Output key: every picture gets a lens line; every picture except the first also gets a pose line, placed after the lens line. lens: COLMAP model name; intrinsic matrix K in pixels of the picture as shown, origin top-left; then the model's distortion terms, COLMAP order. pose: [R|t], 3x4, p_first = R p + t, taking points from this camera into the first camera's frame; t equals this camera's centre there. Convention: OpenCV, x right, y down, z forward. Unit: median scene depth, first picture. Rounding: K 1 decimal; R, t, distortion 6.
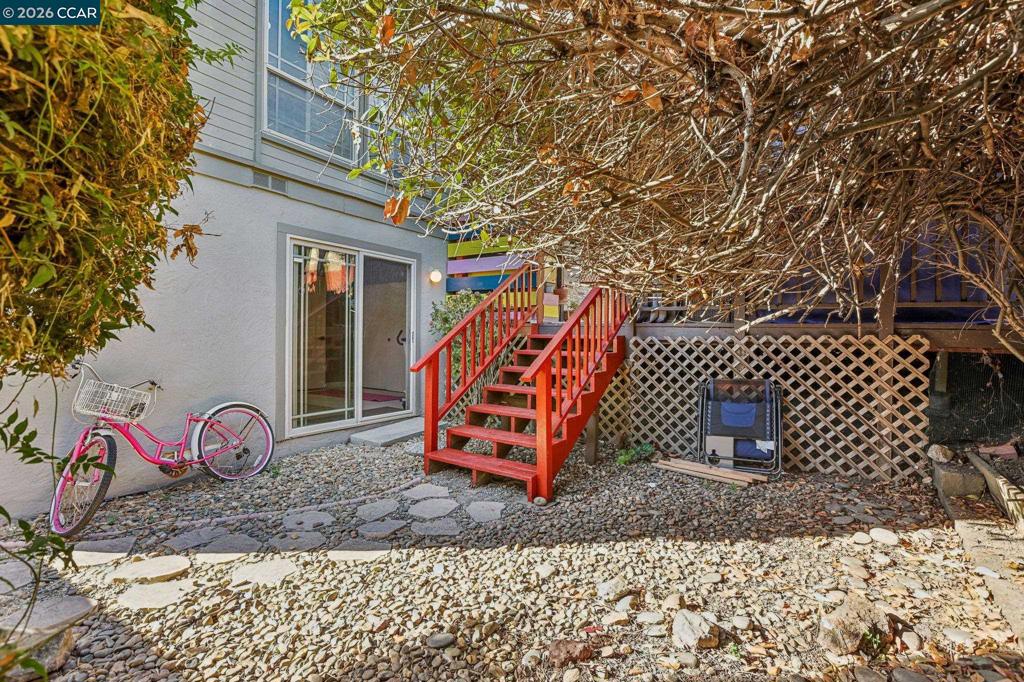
lens RADIAL K [[475.3, 0, 511.0], [0, 475.3, 334.5], [0, 0, 1]] dist [-0.049937, 0.024763]
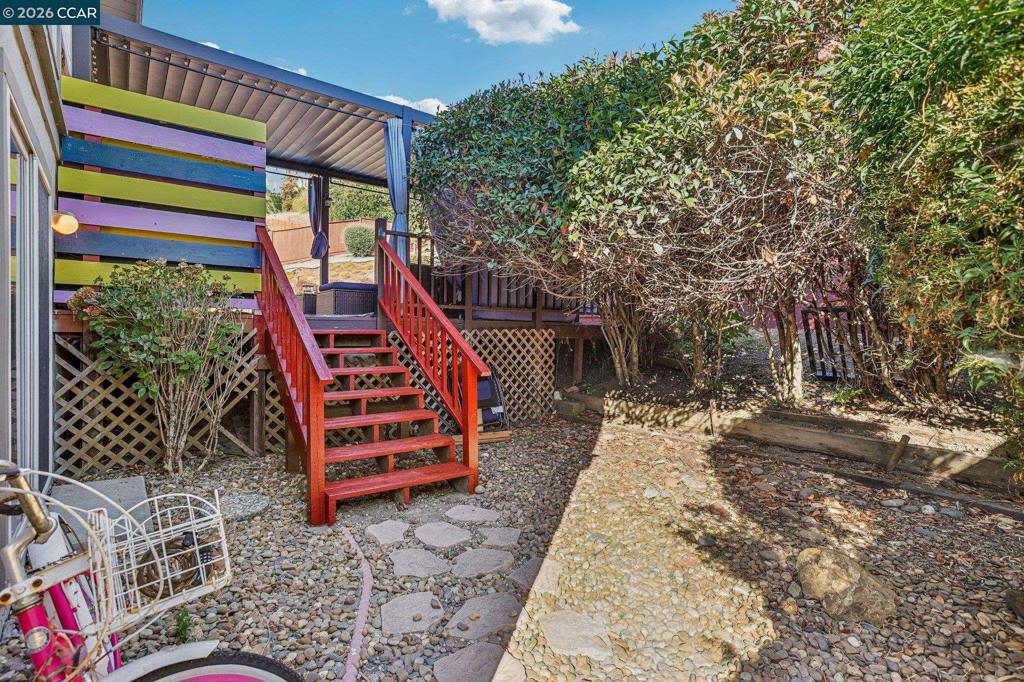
lens RADIAL K [[499.0, 0, 514.5], [0, 499.0, 336.1], [0, 0, 1]] dist [-0.003674, 0.000559]
pose [[0.319180, -0.024170, 0.947386, -0.904813], [-0.005313, 0.999613, 0.027293, -0.020957], [-0.947679, -0.013744, 0.318928, 0.540407]]
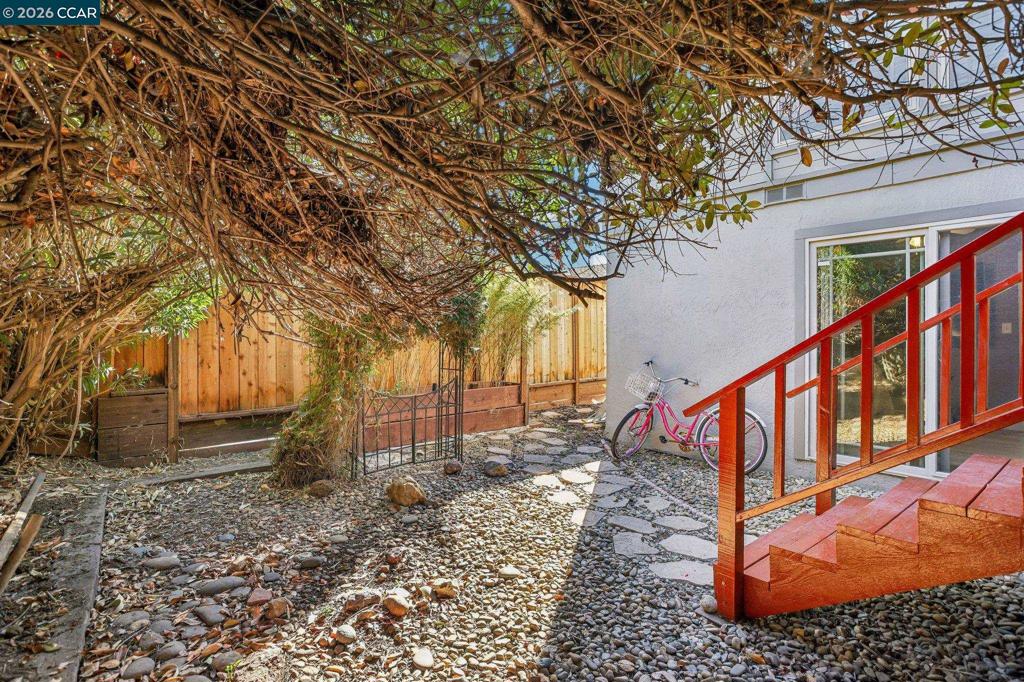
lens RADIAL K [[499.0, 0, 514.5], [0, 499.0, 336.1], [0, 0, 1]] dist [-0.003674, 0.000559]
pose [[-0.298195, -0.014409, -0.954396, 0.761342], [-0.000106, 0.999887, -0.015063, -0.009020], [0.954505, -0.004390, -0.298163, 0.891703]]
